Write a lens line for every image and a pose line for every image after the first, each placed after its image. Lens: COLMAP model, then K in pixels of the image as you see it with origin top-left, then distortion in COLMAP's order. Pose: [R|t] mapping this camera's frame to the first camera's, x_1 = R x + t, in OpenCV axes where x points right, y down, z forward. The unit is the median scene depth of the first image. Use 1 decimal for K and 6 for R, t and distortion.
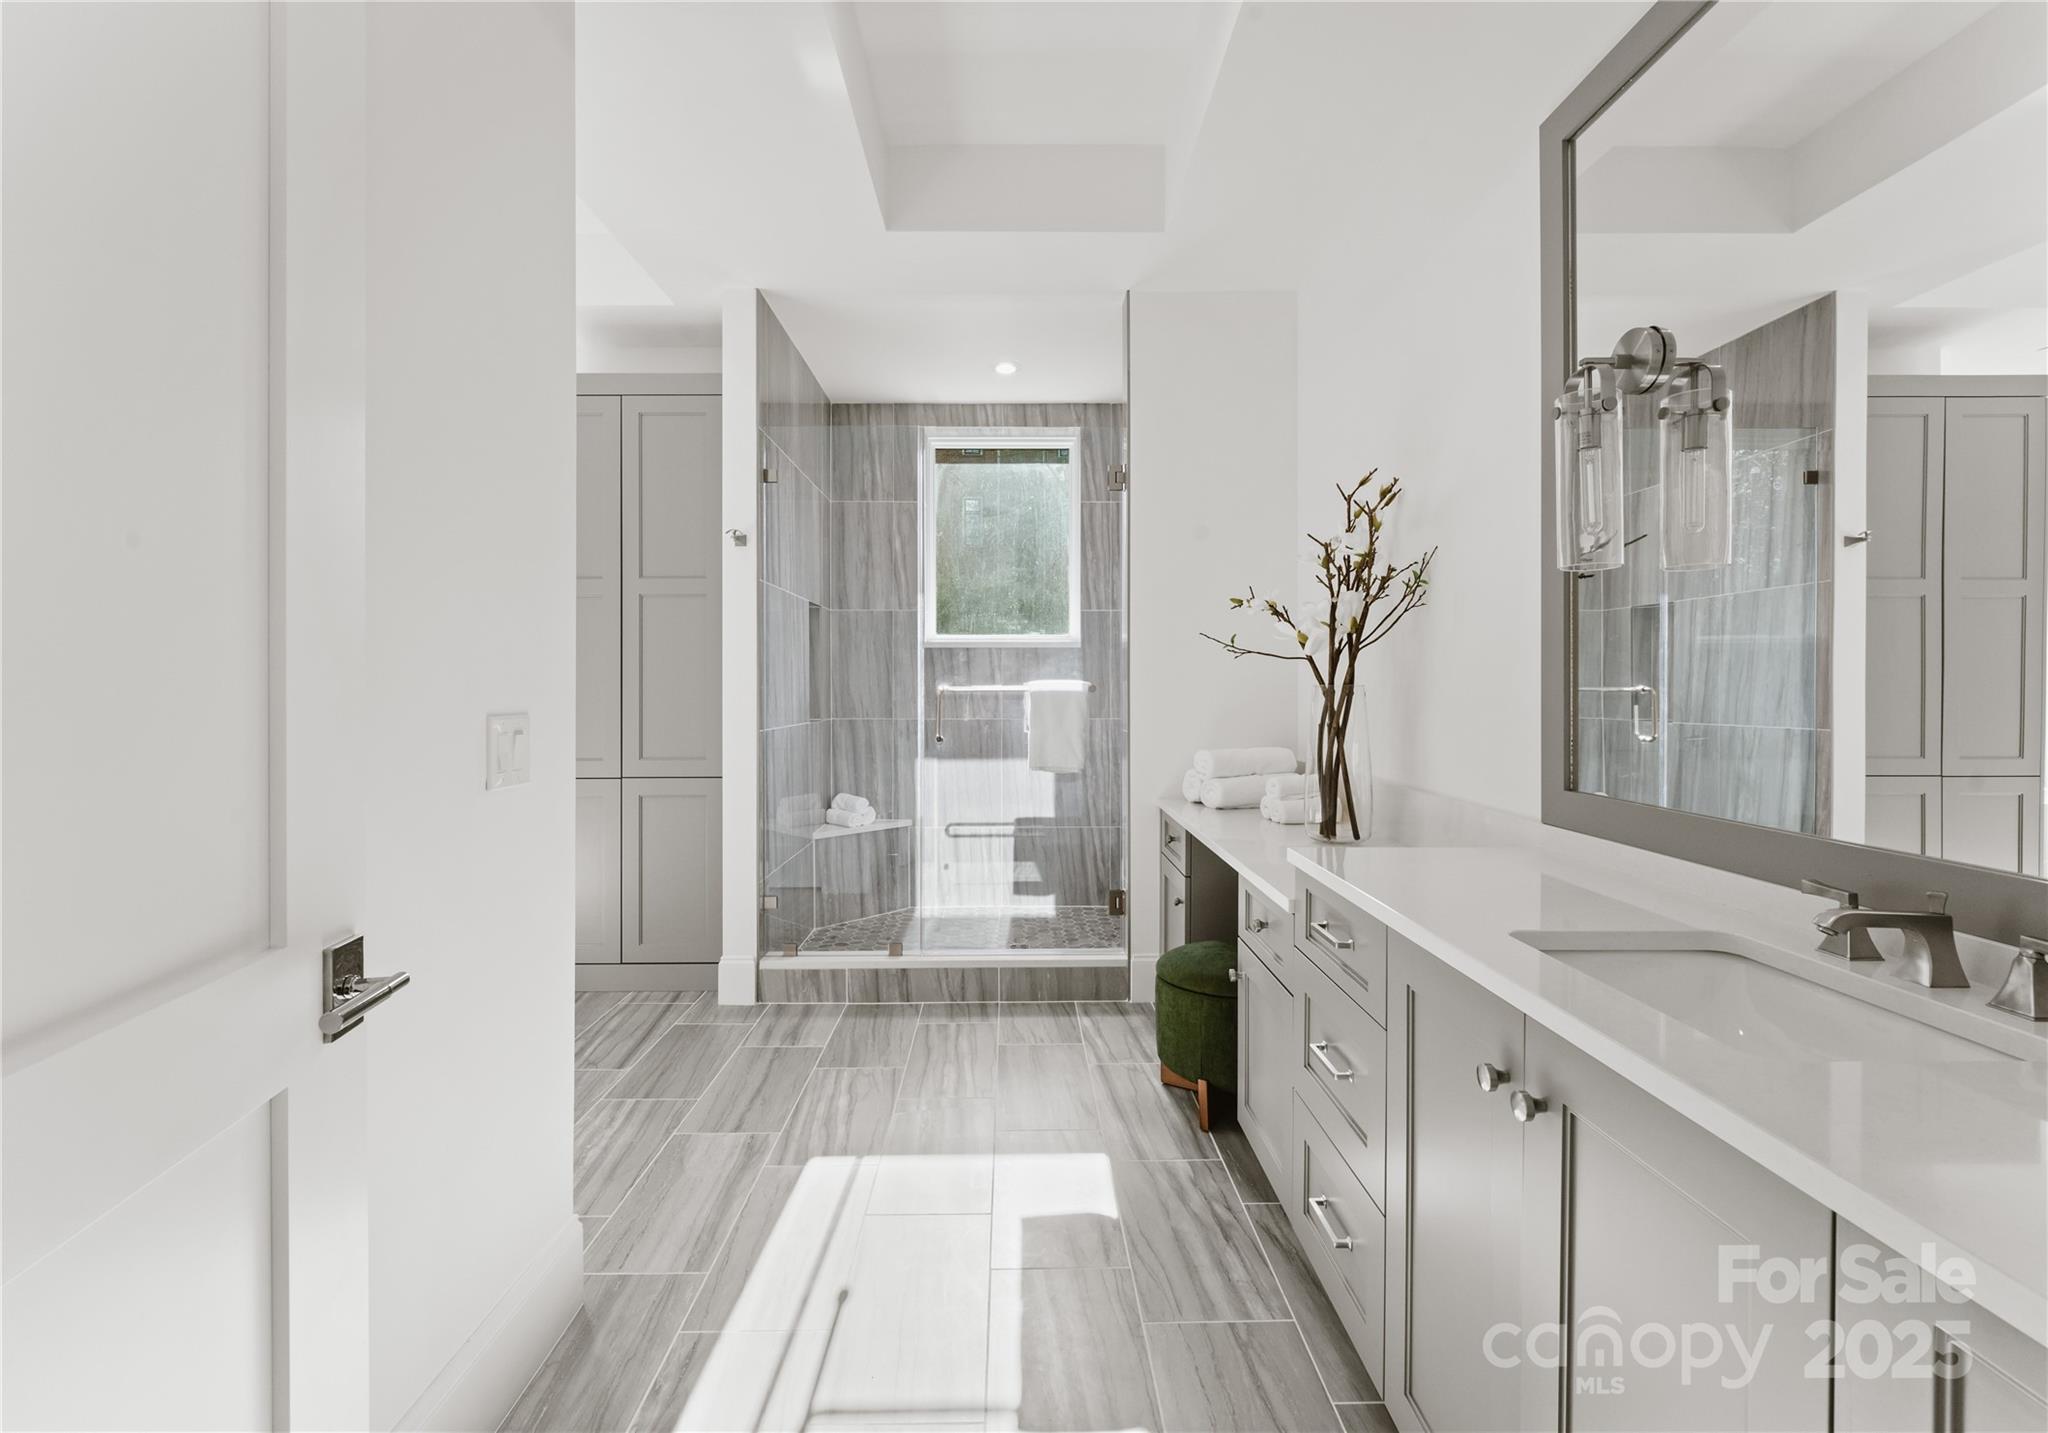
lens RADIAL K [[881.5, 0, 1006.9], [0, 881.5, 698.3], [0, 0, 1]] dist [-0.004787, -0.000785]
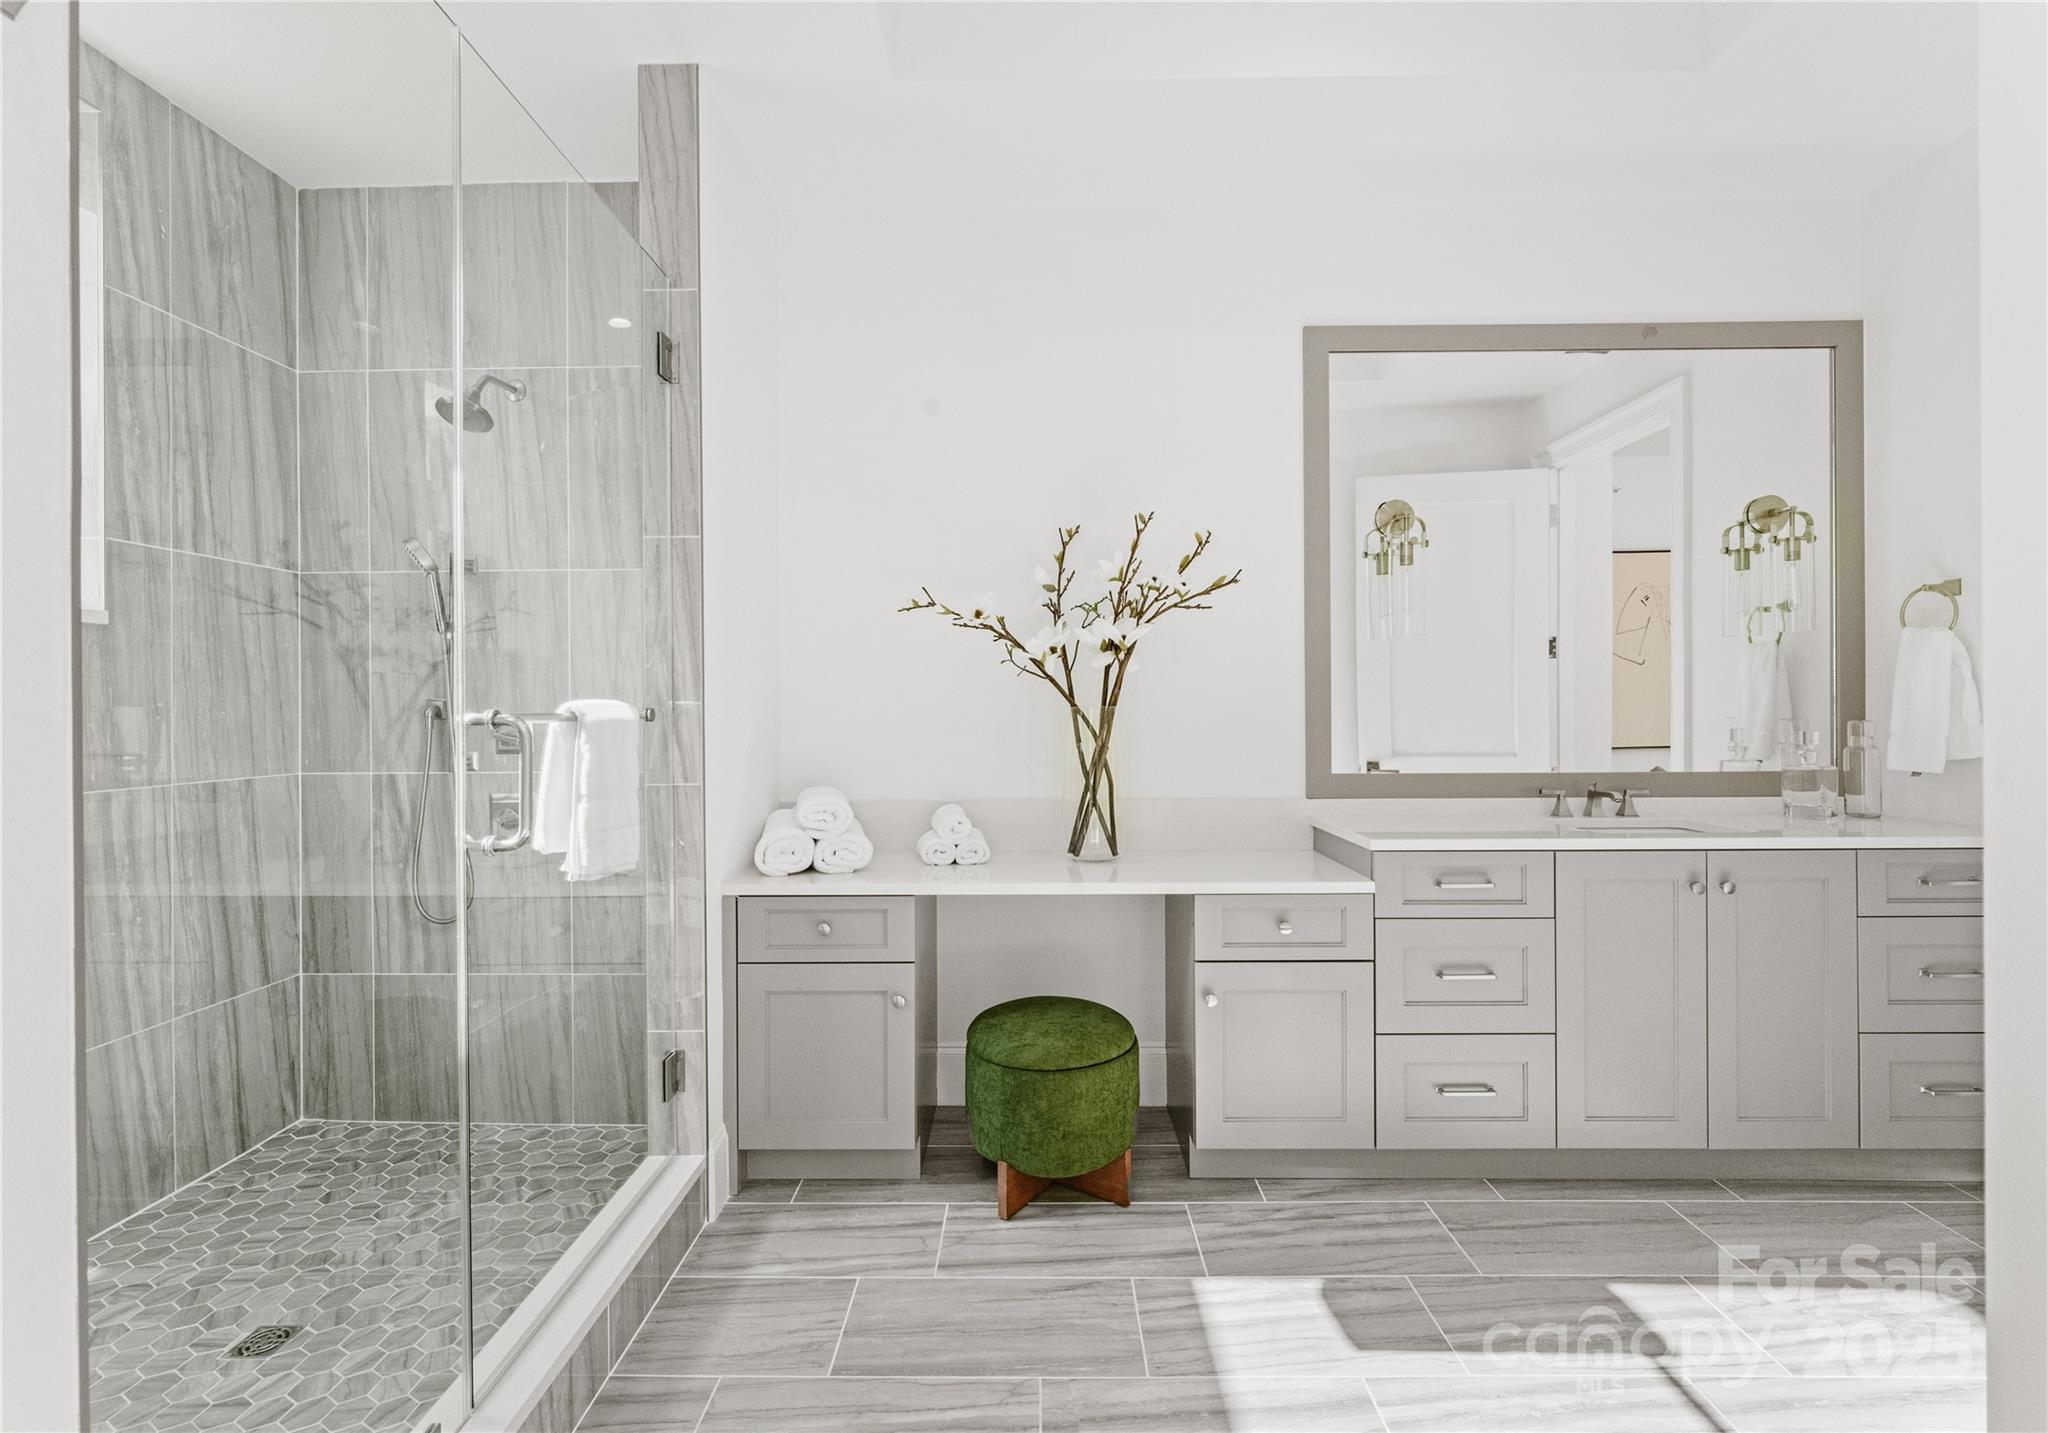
lens RADIAL K [[940.8, 0, 1008.8], [0, 940.8, 713.0], [0, 0, 1]] dist [-0.002352, 0.000206]
pose [[0.013017, -0.010894, 0.999856, -0.564335], [0.018700, 0.999768, 0.010650, -0.017068], [-0.999740, 0.018559, 0.013217, 0.850348]]
